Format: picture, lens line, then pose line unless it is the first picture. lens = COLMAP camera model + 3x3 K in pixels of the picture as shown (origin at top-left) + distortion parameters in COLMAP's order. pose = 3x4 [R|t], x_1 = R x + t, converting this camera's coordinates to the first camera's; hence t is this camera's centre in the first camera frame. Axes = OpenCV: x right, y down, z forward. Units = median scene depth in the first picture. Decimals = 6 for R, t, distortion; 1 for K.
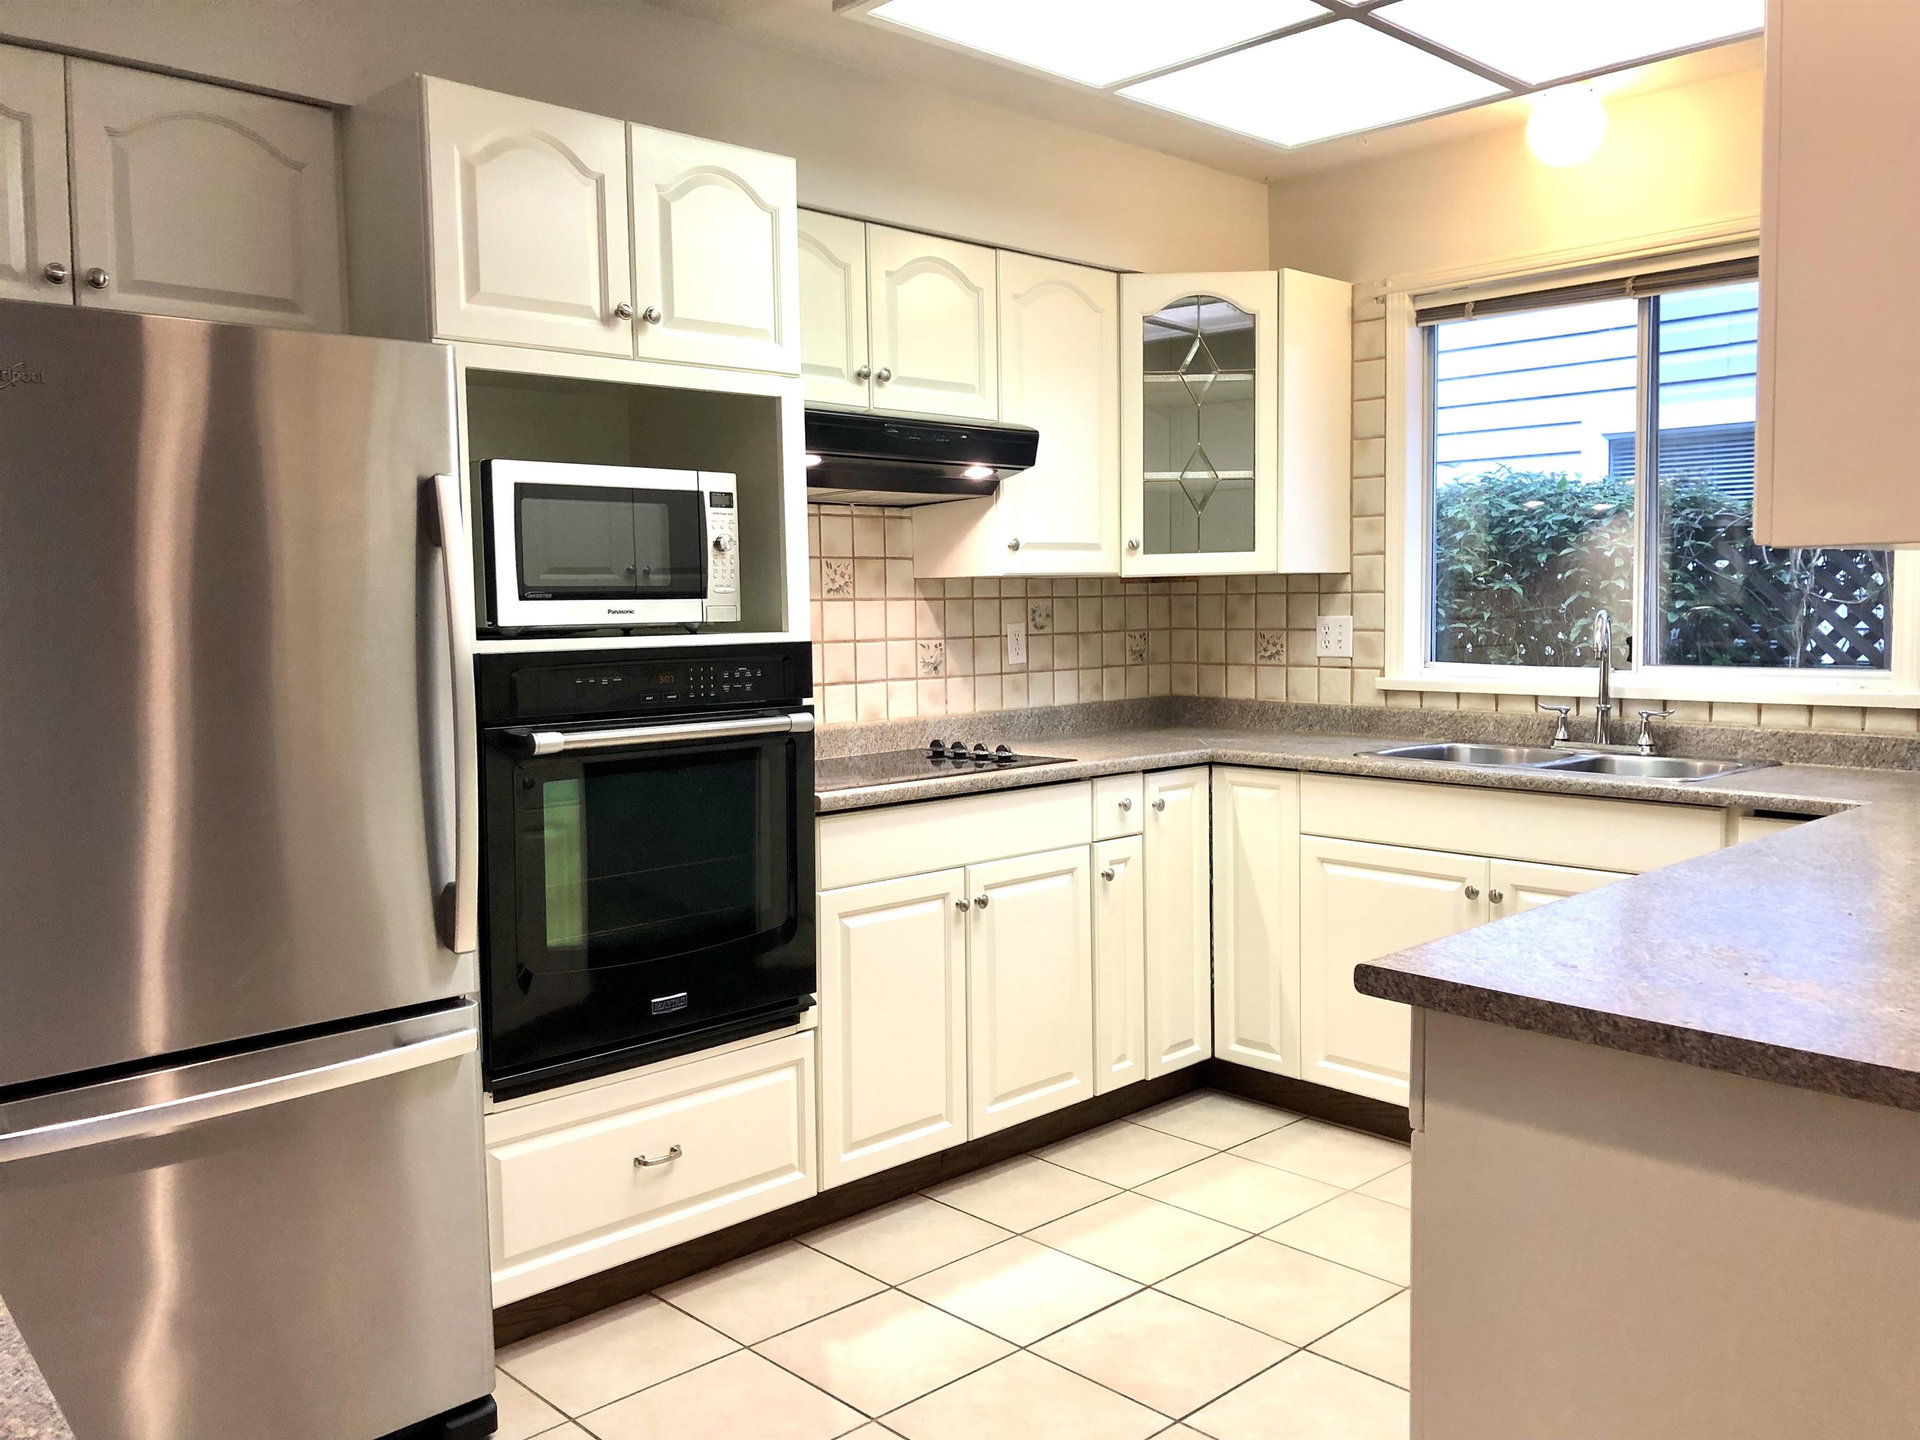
lens RADIAL K [[1572.4, 0, 952.2], [0, 1572.4, 715.1], [0, 0, 1]] dist [0.102998, -0.188676]
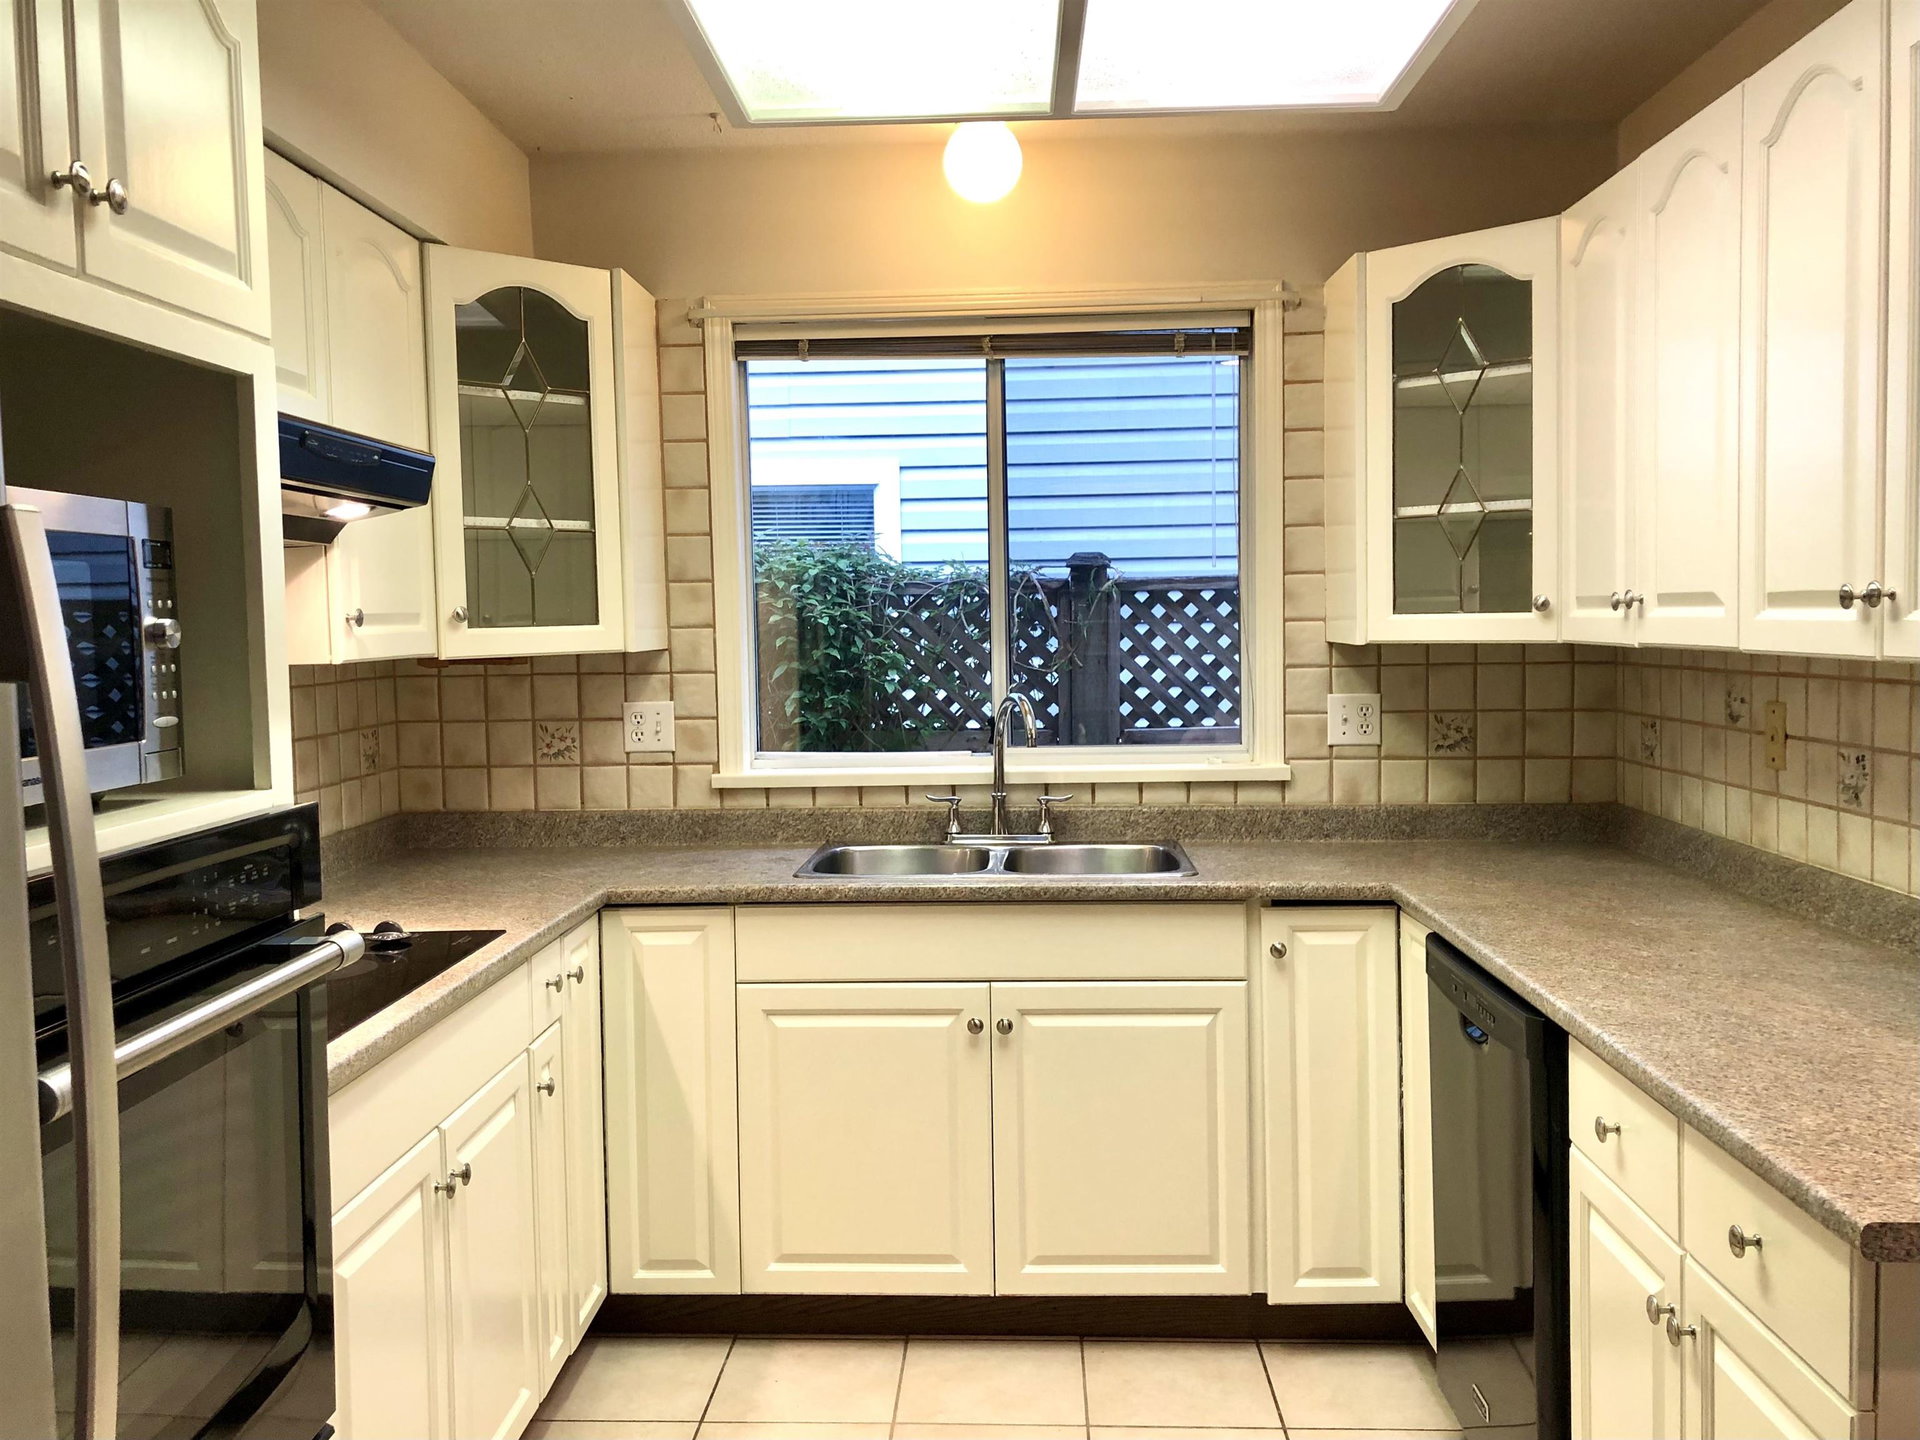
lens RADIAL K [[1641.5, 0, 951.7], [0, 1641.5, 714.8], [0, 0, 1]] dist [0.110425, -0.245354]
pose [[0.724612, -0.041369, 0.687914, -0.243898], [0.061087, 0.998123, -0.004322, -0.045205], [-0.686444, 0.045154, 0.725779, 0.293460]]
